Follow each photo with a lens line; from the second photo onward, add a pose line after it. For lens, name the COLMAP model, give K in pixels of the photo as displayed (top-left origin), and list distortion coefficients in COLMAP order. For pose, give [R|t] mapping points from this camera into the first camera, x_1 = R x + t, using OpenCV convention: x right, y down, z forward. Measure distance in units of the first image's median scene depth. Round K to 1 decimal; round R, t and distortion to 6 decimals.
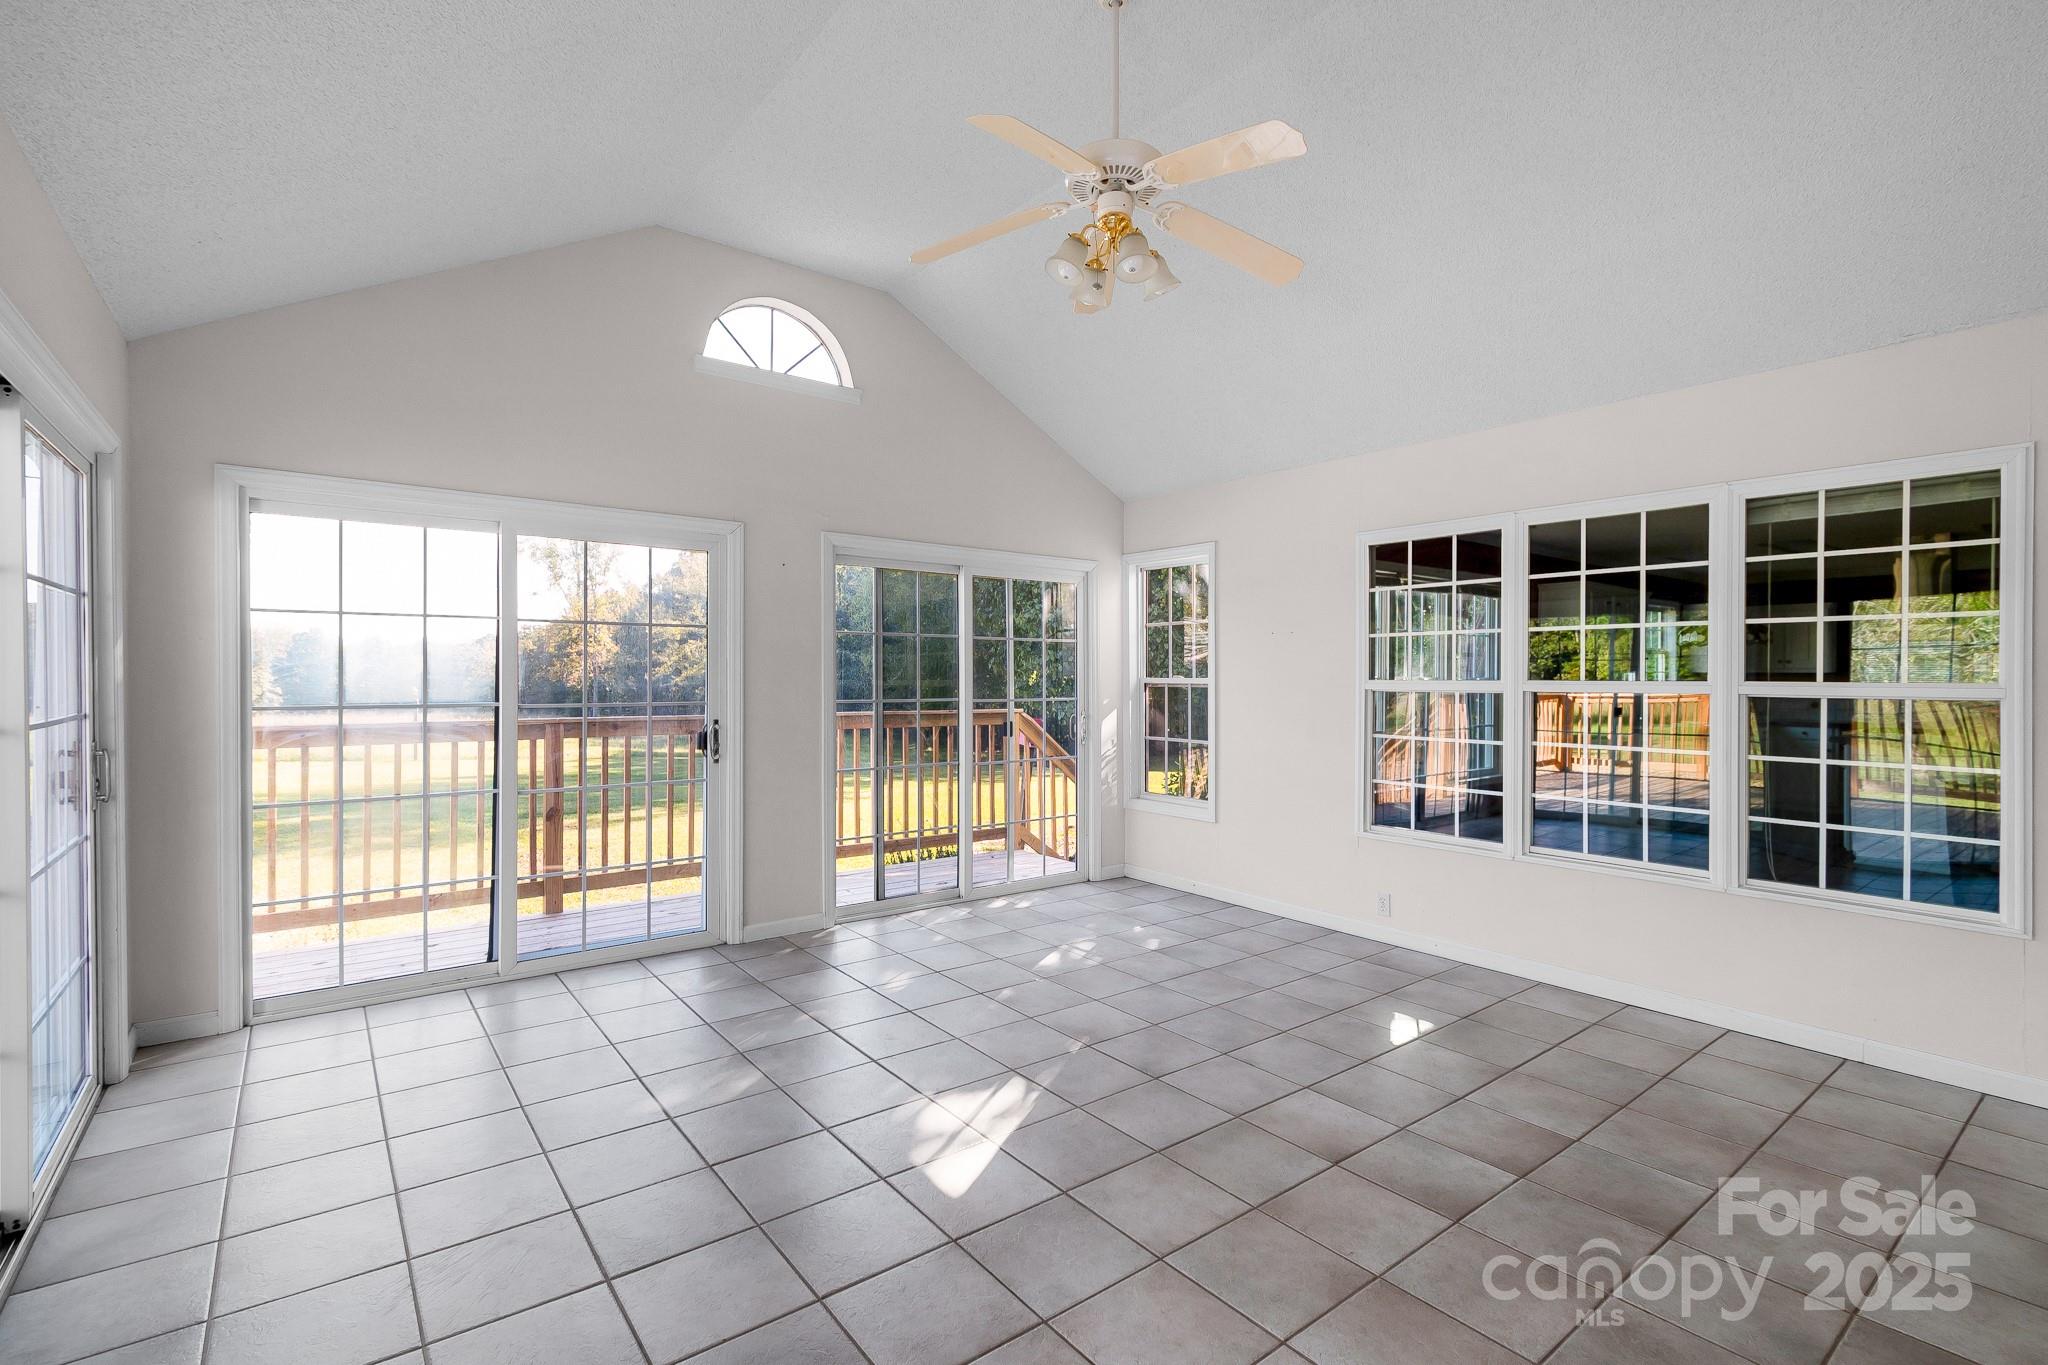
lens RADIAL K [[936.3, 0, 1012.4], [0, 936.3, 672.5], [0, 0, 1]] dist [-0.055660, -0.000021]
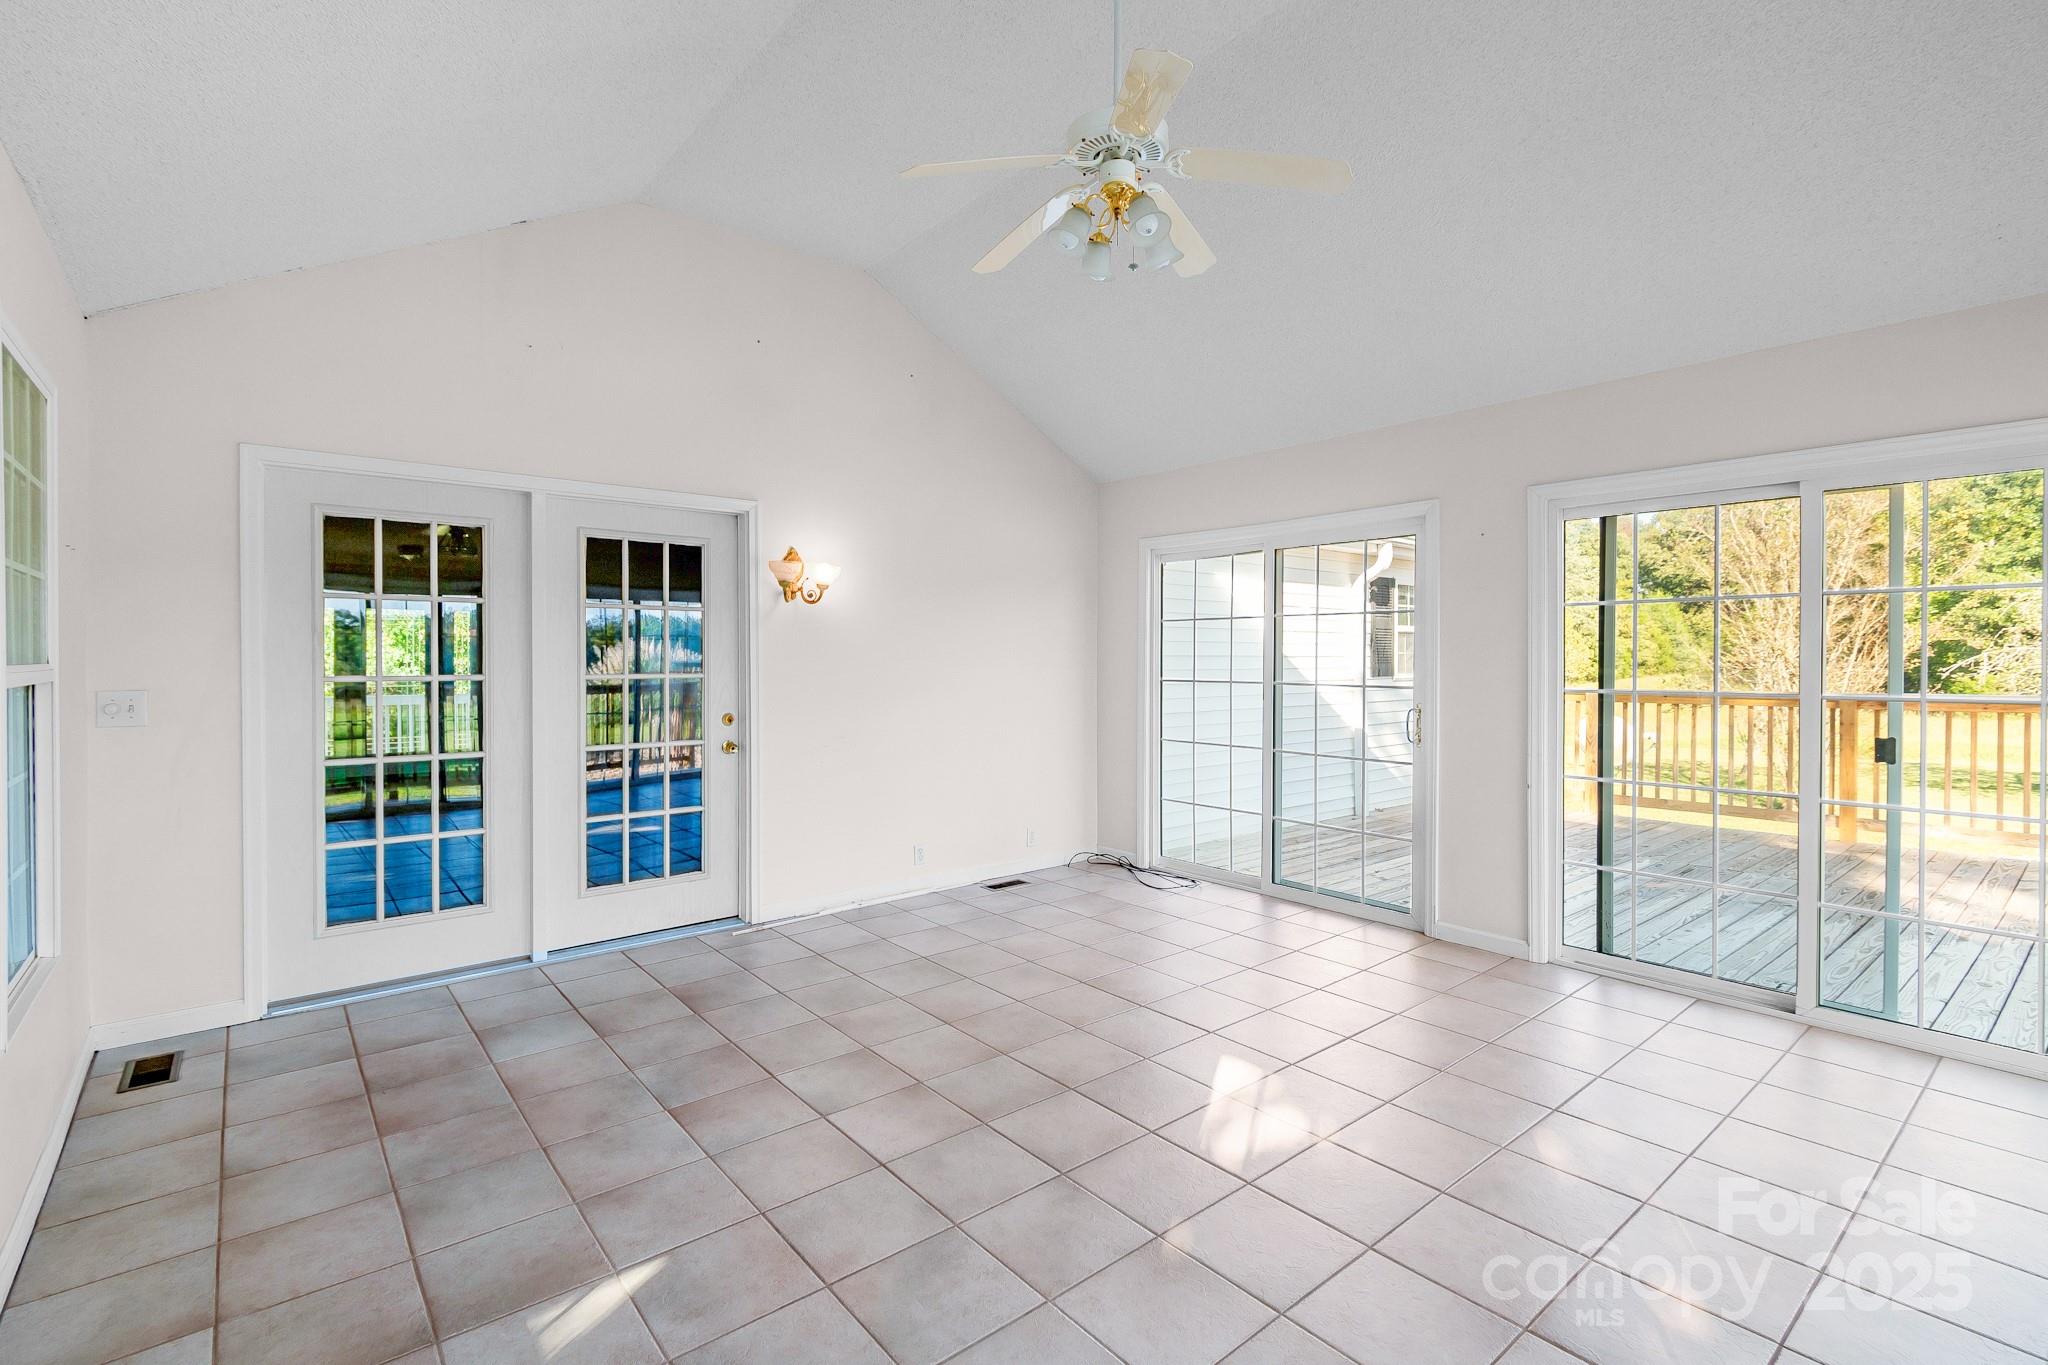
lens RADIAL K [[936.3, 0, 1012.4], [0, 936.3, 672.5], [0, 0, 1]] dist [-0.055660, -0.000021]
pose [[-0.999124, -0.002172, -0.041790, 0.220778], [-0.002495, 0.999967, 0.007694, 0.002152], [0.041772, 0.007791, -0.999097, 1.693161]]
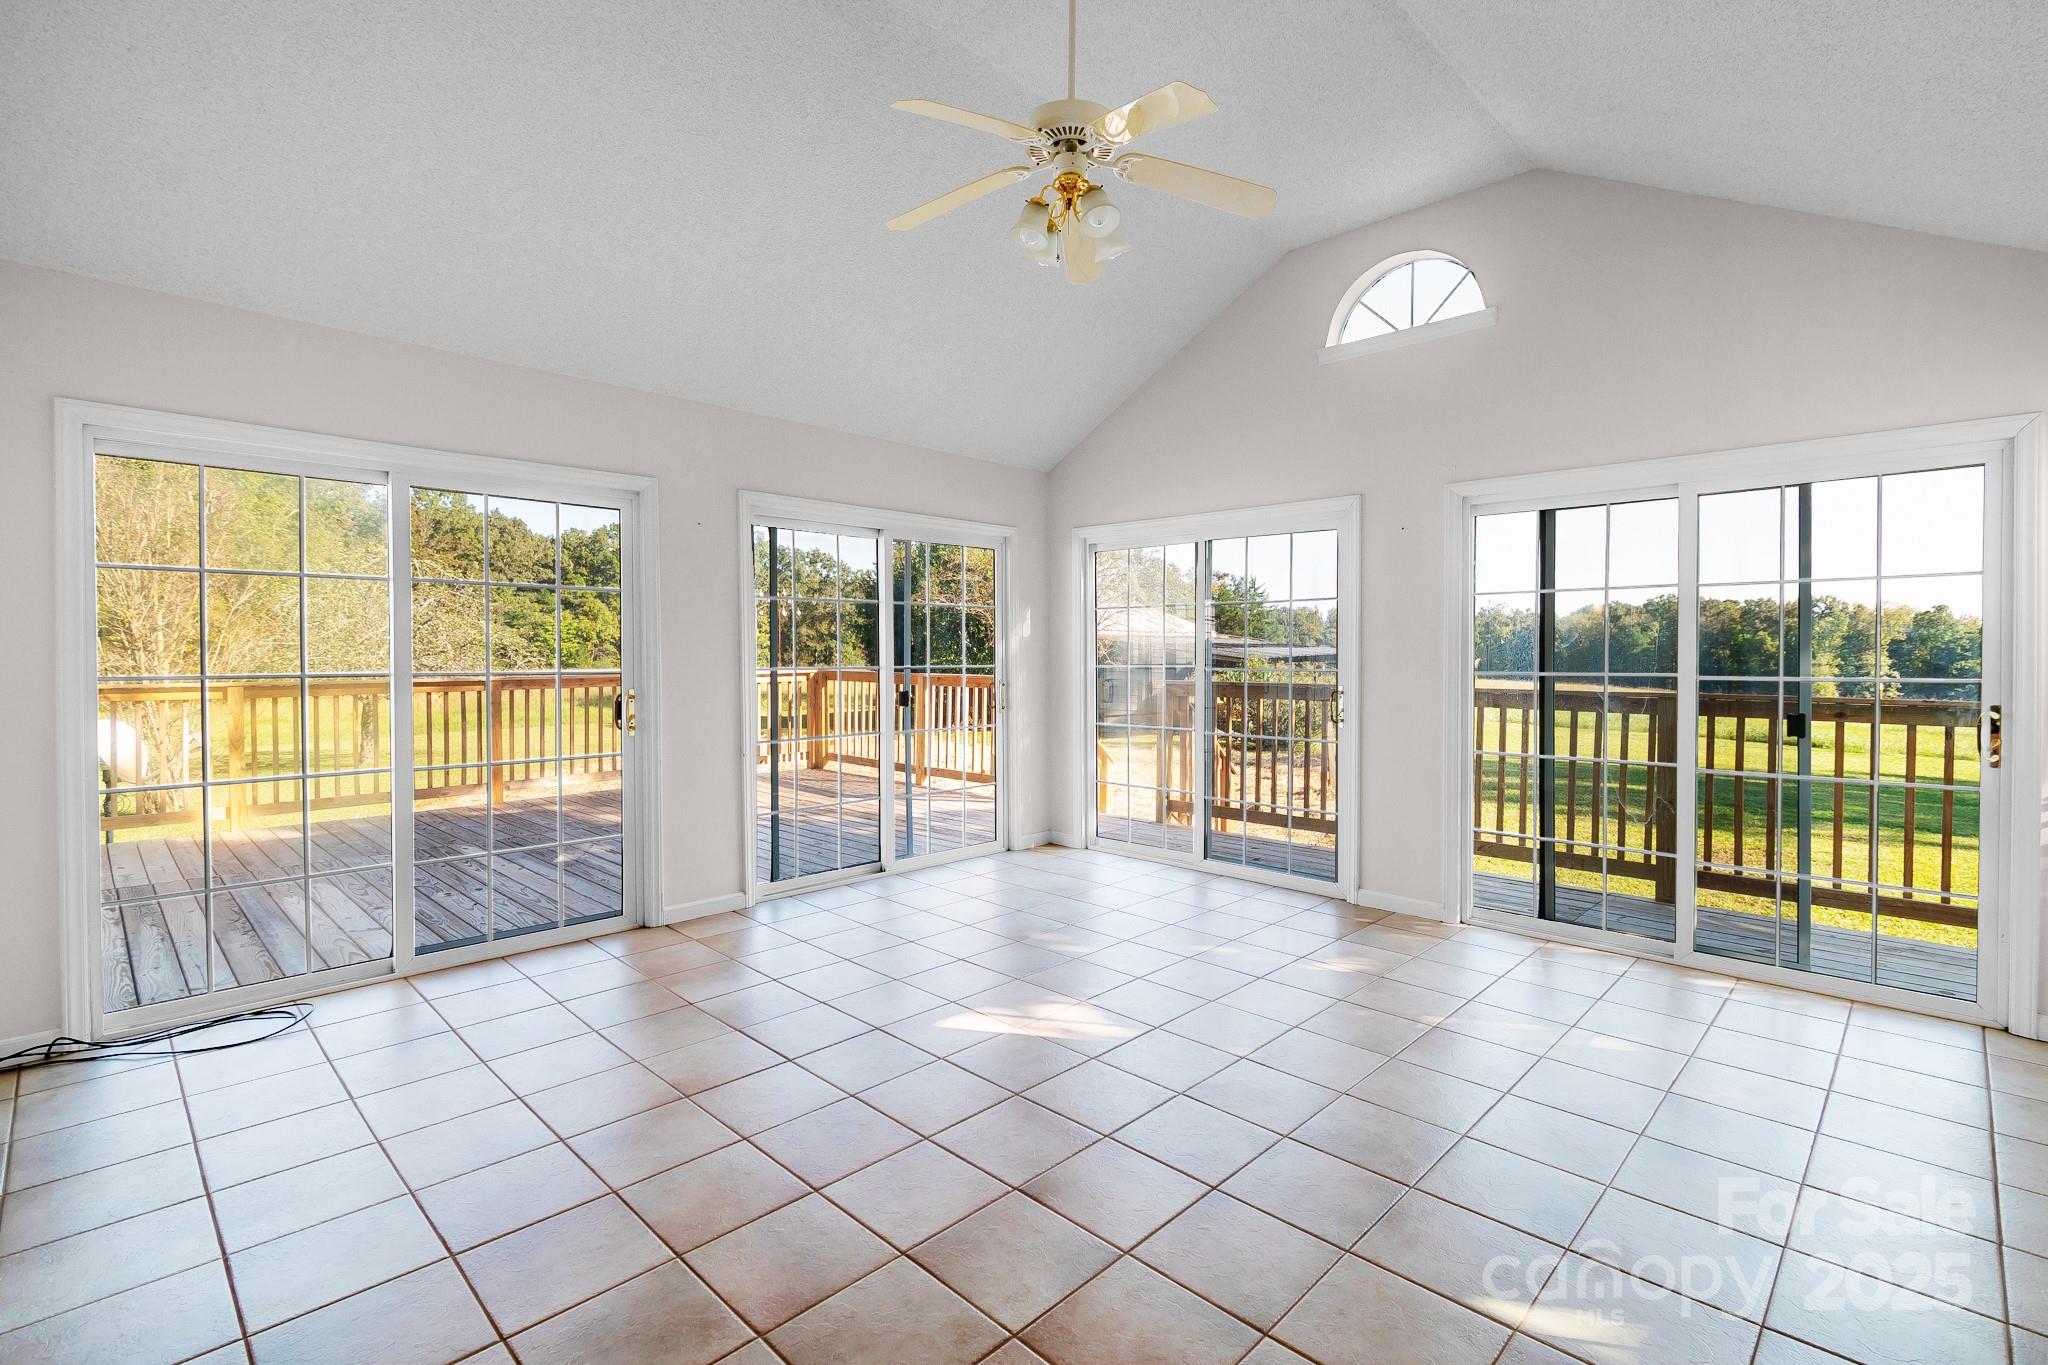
lens RADIAL K [[936.3, 0, 1012.4], [0, 936.3, 672.5], [0, 0, 1]] dist [-0.055660, -0.000021]
pose [[0.135861, 0.020128, -0.990523, 0.943035], [0.000037, 0.999793, 0.020322, 0.018661], [0.990728, -0.002798, 0.135832, 0.680194]]
